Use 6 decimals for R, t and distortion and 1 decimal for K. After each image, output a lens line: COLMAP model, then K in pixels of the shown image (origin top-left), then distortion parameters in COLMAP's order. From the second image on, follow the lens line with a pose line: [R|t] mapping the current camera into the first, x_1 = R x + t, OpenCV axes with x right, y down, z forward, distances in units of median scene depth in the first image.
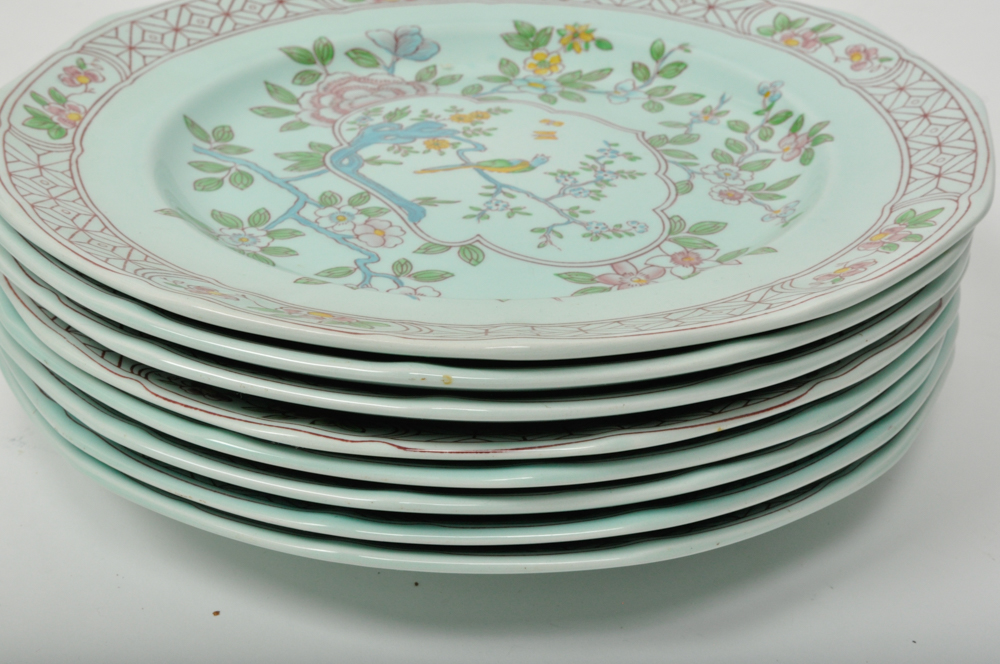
lens RADIAL K [[1573.0, 0, 500.0], [0, 1573.0, 332.0], [0, 0, 1]] dist [0.094903, 0.085429]
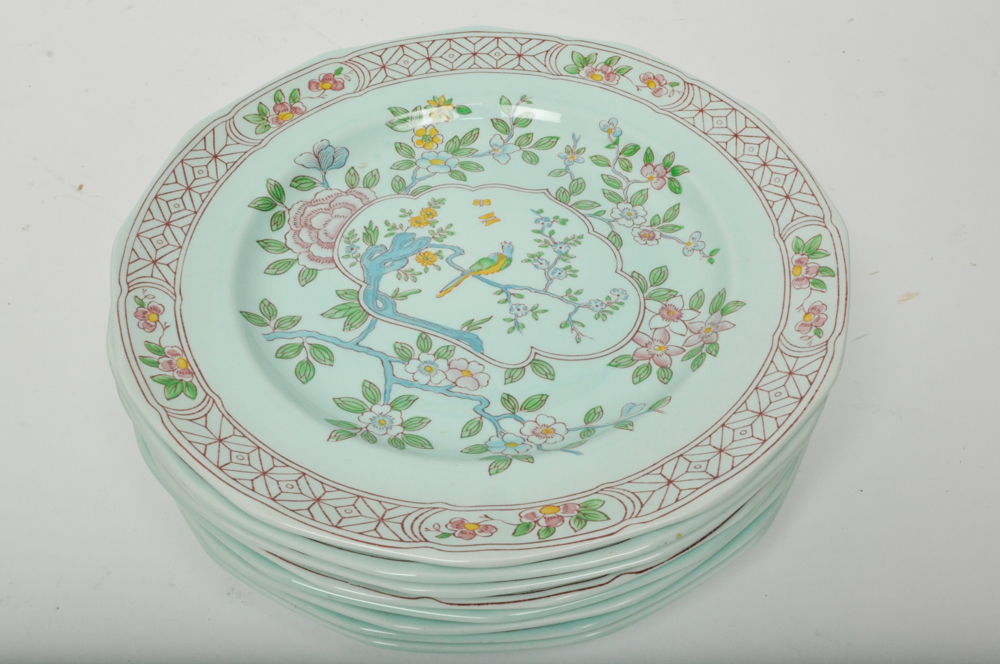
lens RADIAL K [[1021.6, 0, 500.0], [0, 1021.6, 332.0], [0, 0, 1]] dist [-0.074089, 0.000242]
pose [[0.870639, -0.387571, 0.302945, -0.271011], [0.263124, 0.887245, 0.378896, -0.374381], [-0.415636, -0.250169, 0.874450, 0.206627]]
